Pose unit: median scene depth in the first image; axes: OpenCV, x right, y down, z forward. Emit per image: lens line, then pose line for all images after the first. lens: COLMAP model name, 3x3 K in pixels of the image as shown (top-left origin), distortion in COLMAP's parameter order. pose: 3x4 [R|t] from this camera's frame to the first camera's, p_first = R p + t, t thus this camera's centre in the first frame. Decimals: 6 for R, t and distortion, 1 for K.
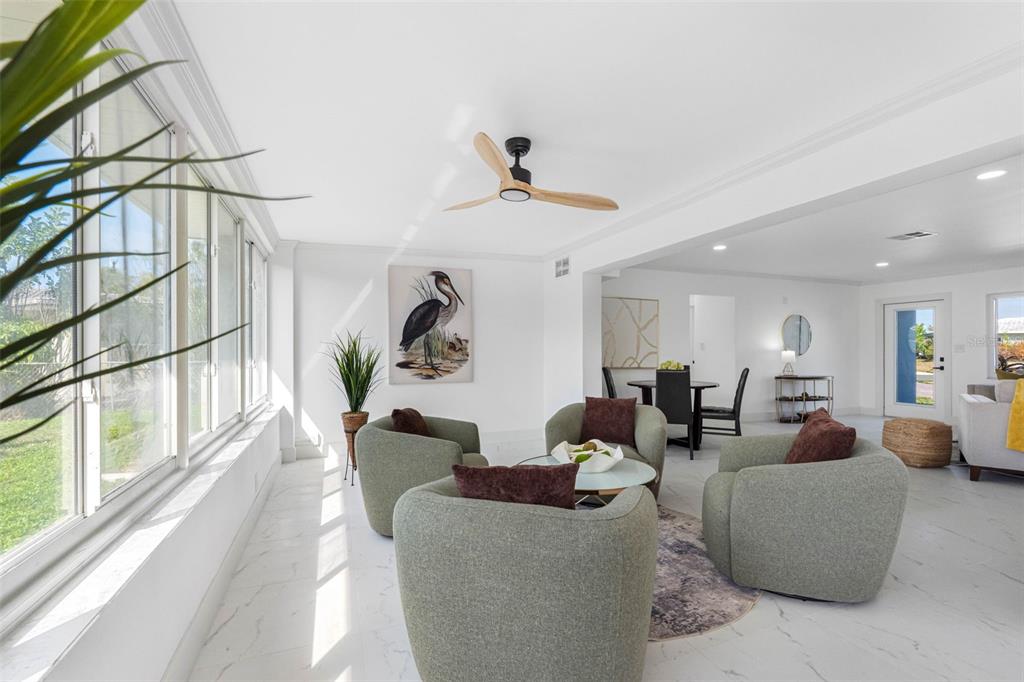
lens RADIAL K [[461.5, 0, 508.2], [0, 461.5, 349.1], [0, 0, 1]] dist [-0.001789, -0.000374]
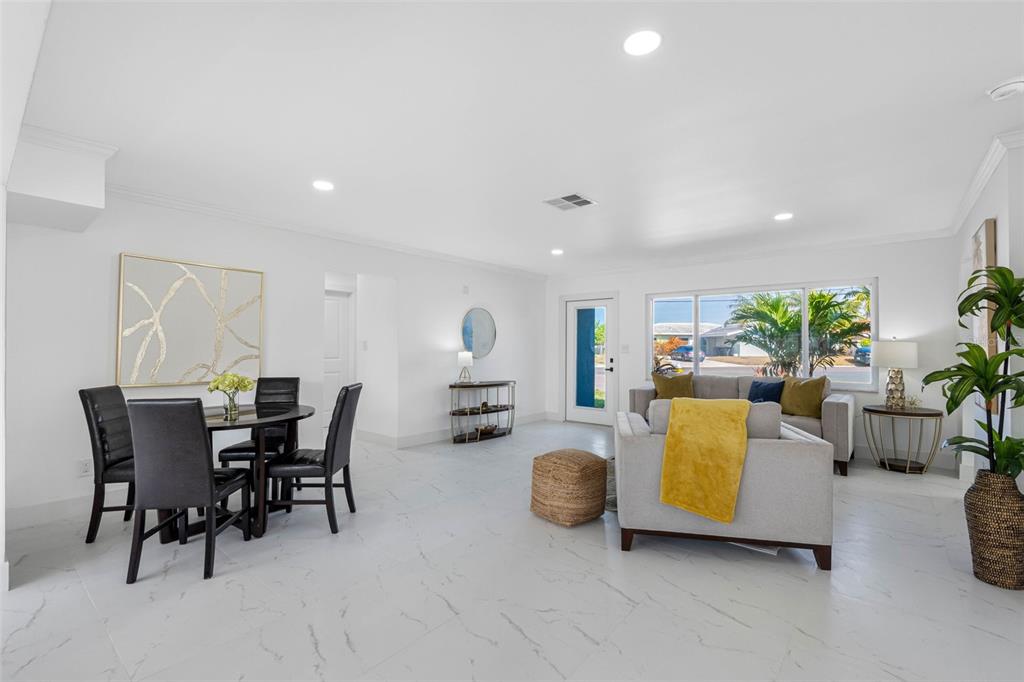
lens RADIAL K [[460.5, 0, 513.1], [0, 460.5, 344.2], [0, 0, 1]] dist [-0.001913, -0.000009]
pose [[0.868732, 0.004971, 0.495257, 0.282935], [-0.004521, 0.999988, -0.002107, -0.008309], [-0.495261, -0.000408, 0.868744, 0.263183]]
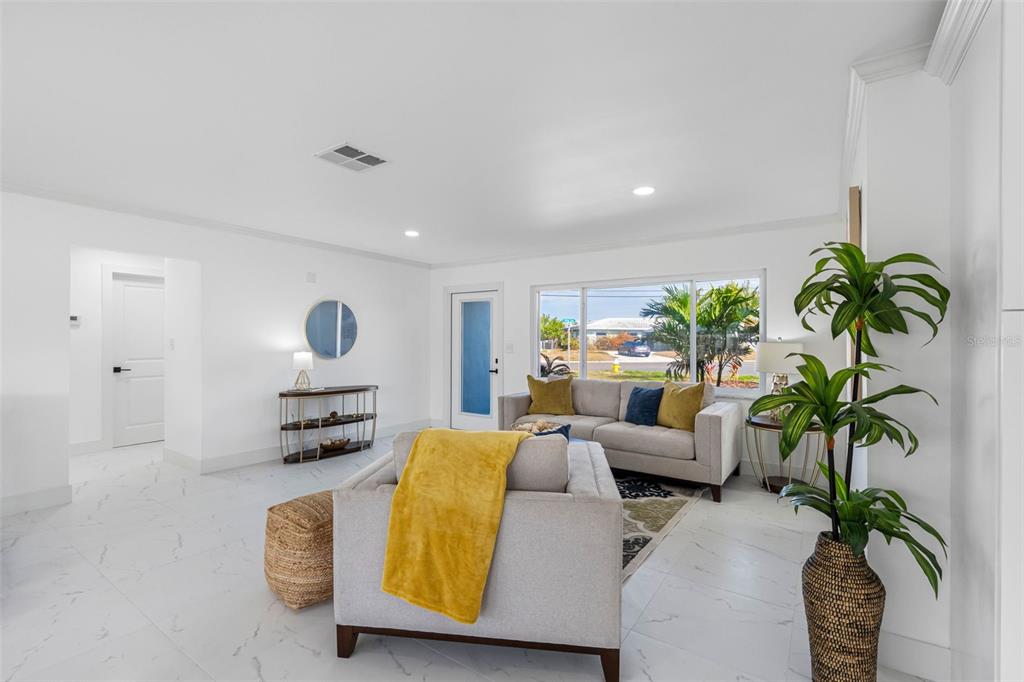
lens RADIAL K [[462.5, 0, 512.0], [0, 462.5, 341.0], [0, 0, 1]] dist [-0.001327, -0.000243]
pose [[0.820873, 0.004206, 0.571096, 0.471627], [-0.007149, 0.999970, 0.002910, -0.016763], [-0.571067, -0.006472, 0.820878, 0.281706]]
